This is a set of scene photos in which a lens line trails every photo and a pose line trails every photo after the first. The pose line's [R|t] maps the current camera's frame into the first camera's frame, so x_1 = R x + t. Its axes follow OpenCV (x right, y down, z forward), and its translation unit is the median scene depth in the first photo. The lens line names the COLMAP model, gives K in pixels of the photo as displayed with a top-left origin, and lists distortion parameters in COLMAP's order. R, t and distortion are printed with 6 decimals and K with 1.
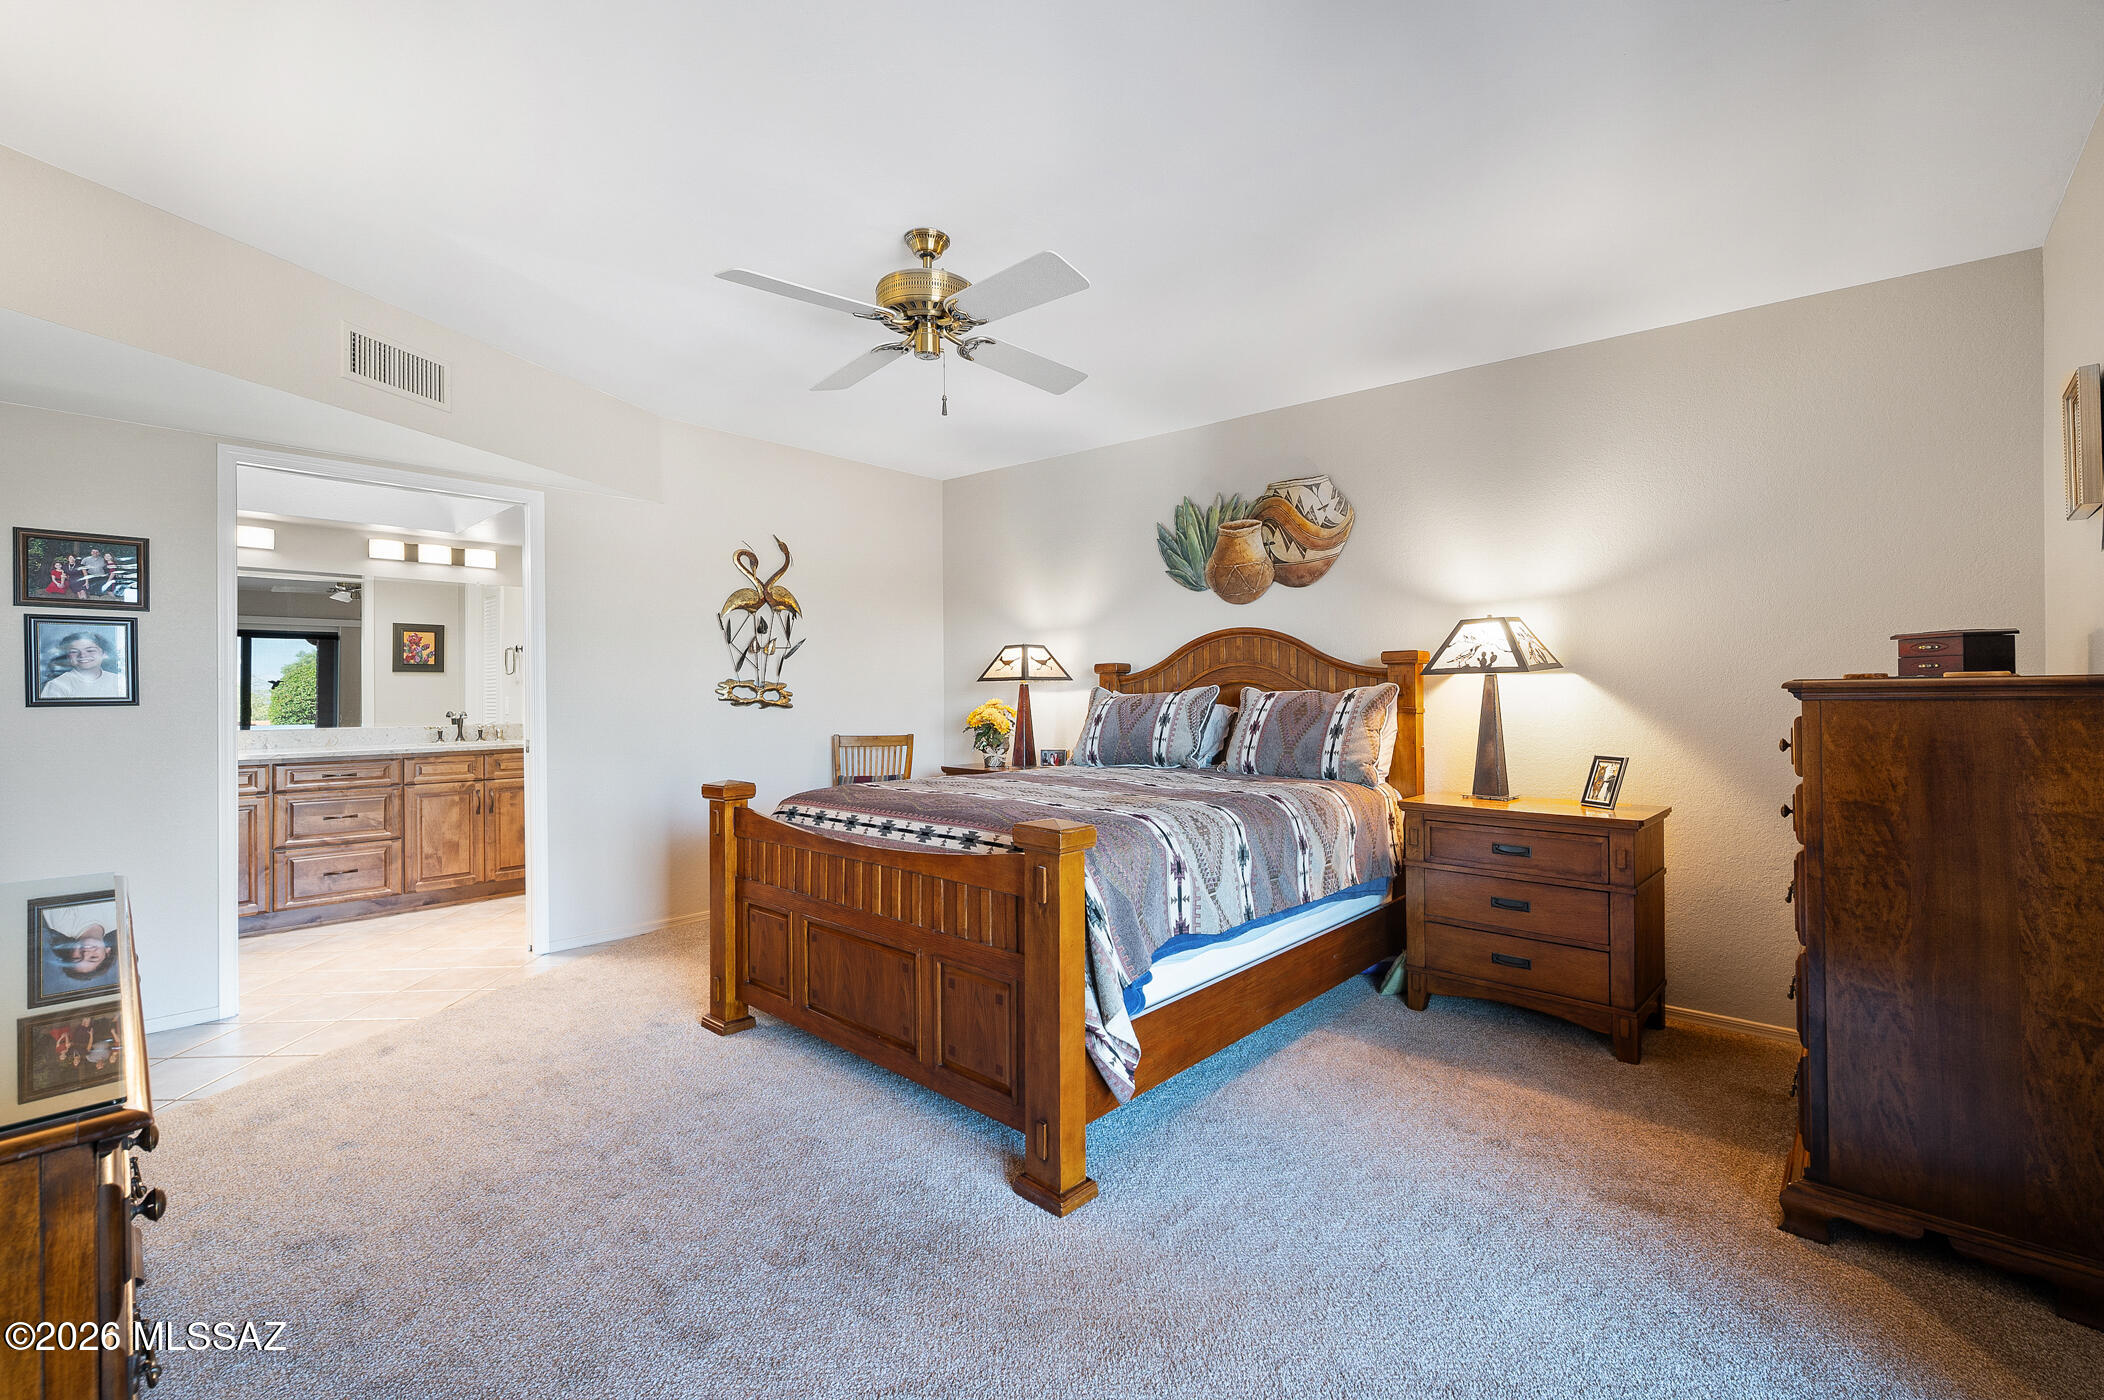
lens RADIAL K [[902.0, 0, 1052.9], [0, 902.0, 695.1], [0, 0, 1]] dist [0.005312, 0.000101]
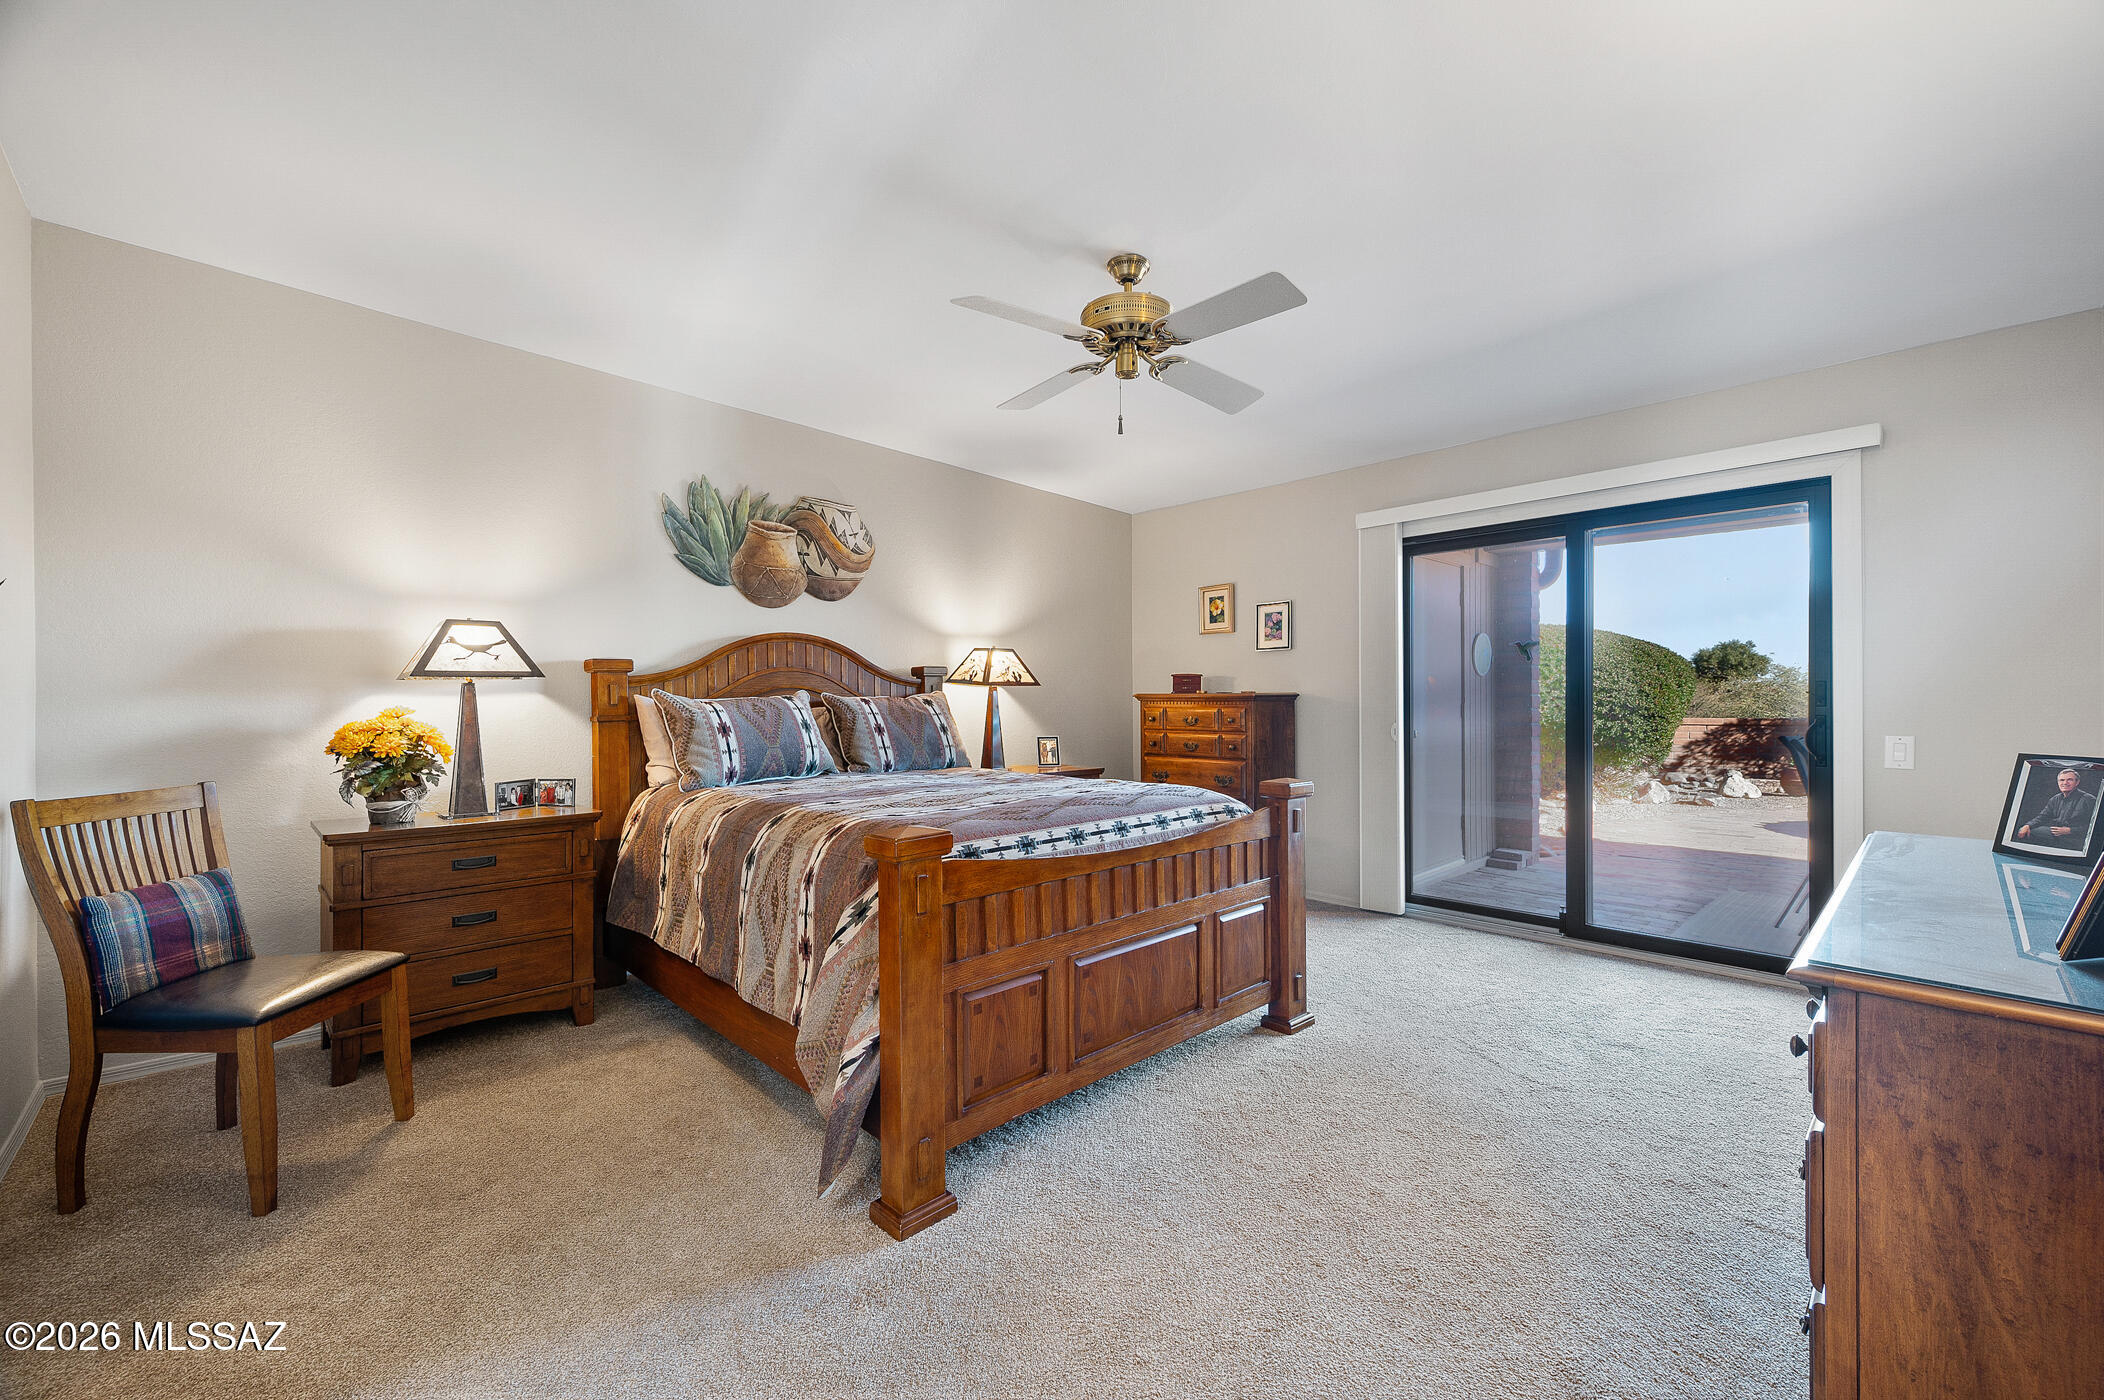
lens RADIAL K [[875.3, 0, 1053.9], [0, 875.3, 701.1], [0, 0, 1]] dist [-0.002790, 0.000014]
pose [[0.034547, 0.004407, 0.999393, -0.742336], [0.003132, 0.999985, -0.004517, 0.006331], [-0.999398, 0.003286, 0.034532, 0.669326]]
